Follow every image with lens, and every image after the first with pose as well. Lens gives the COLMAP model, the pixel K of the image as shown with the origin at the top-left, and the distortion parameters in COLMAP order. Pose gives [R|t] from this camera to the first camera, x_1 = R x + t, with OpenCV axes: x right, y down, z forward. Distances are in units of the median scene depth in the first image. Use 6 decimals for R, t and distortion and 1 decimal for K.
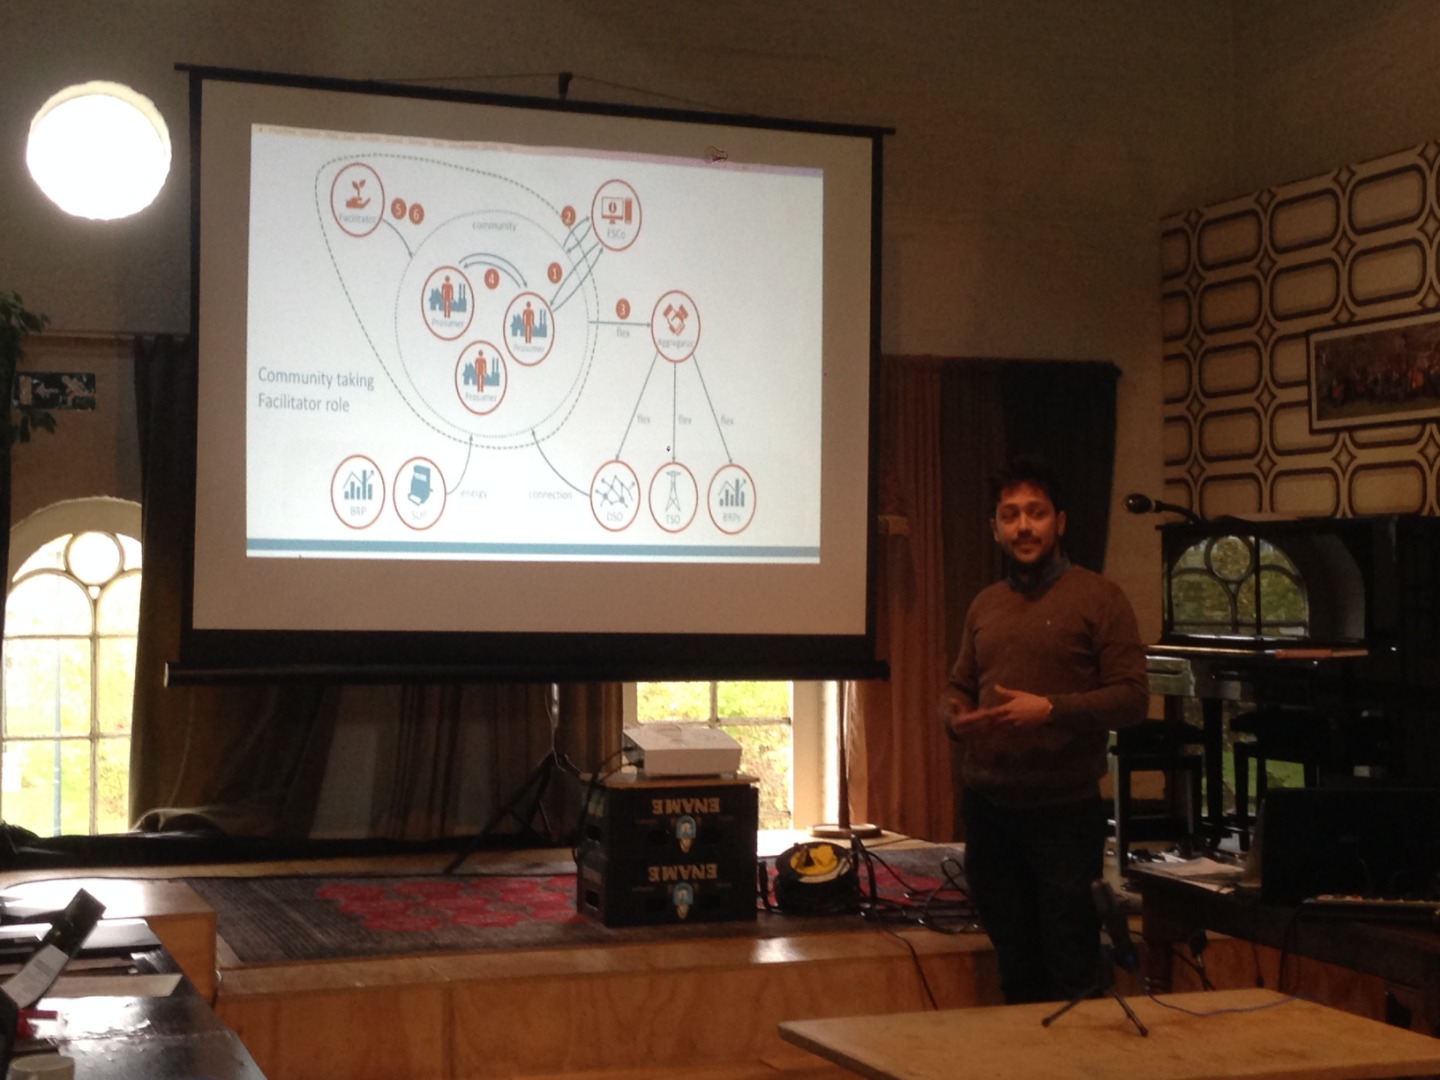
lens RADIAL K [[2135.1, 0, 720.0], [0, 2135.1, 540.0], [0, 0, 1]] dist [0.179390, -0.737073]
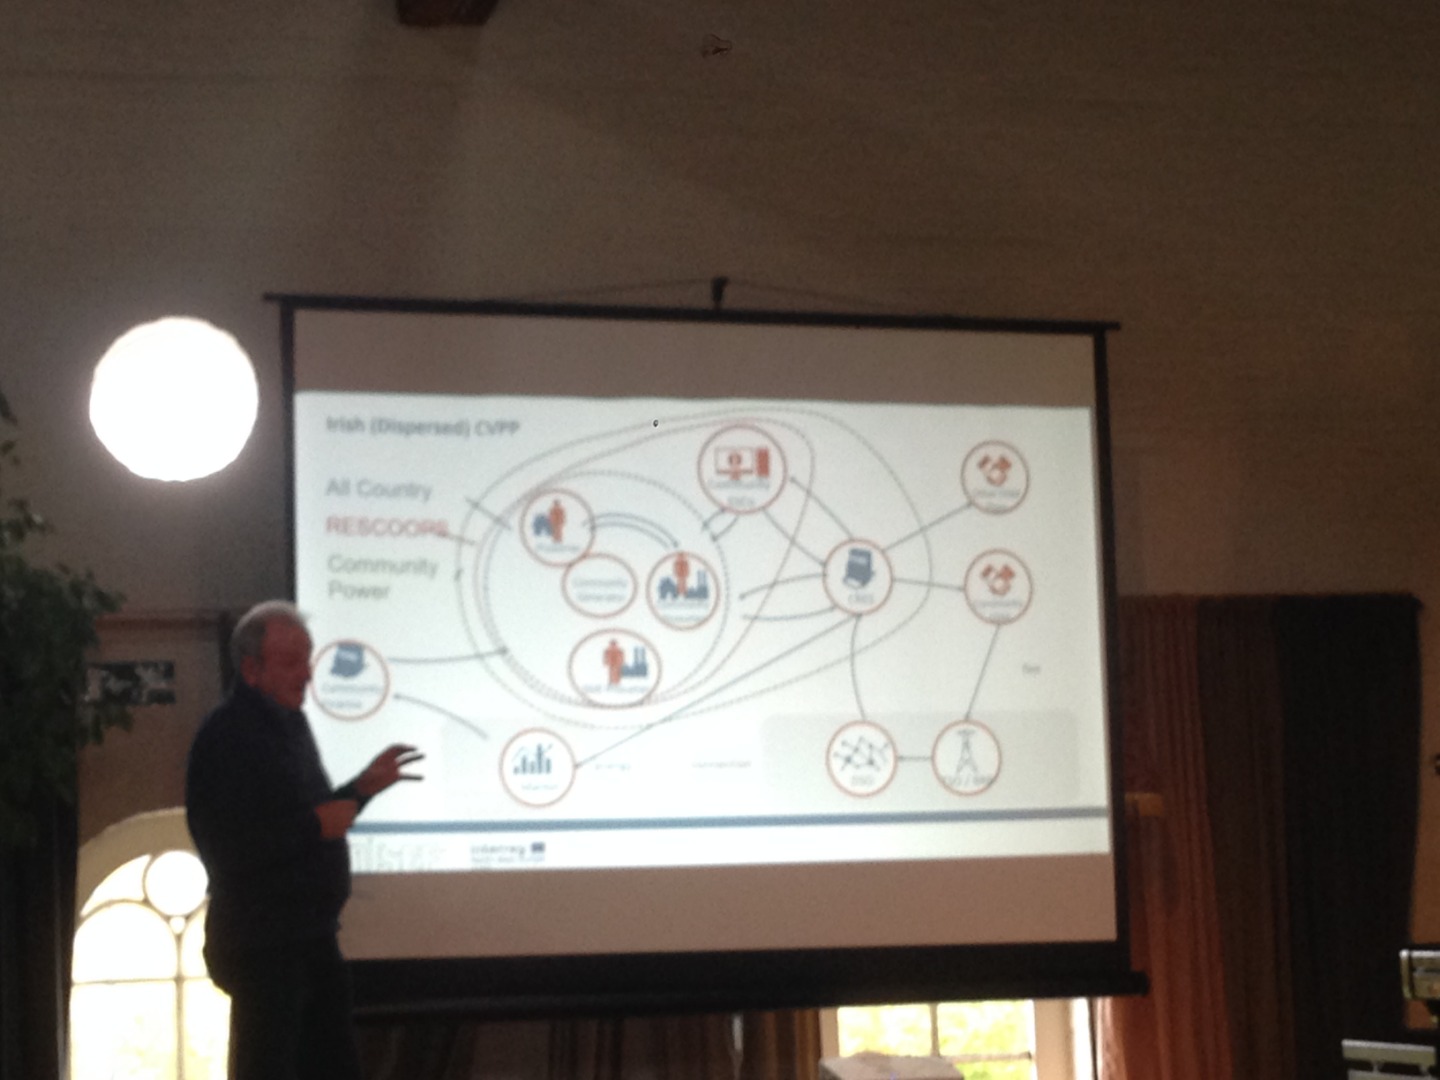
lens RADIAL K [[3245.2, 0, 720.0], [0, 3245.2, 540.0], [0, 0, 1]] dist [0.037316, 0.180357]
pose [[0.997211, -0.047311, -0.057719, -0.003944], [0.039603, 0.990974, -0.128071, 0.045986], [0.063257, 0.125428, 0.990084, -0.239889]]
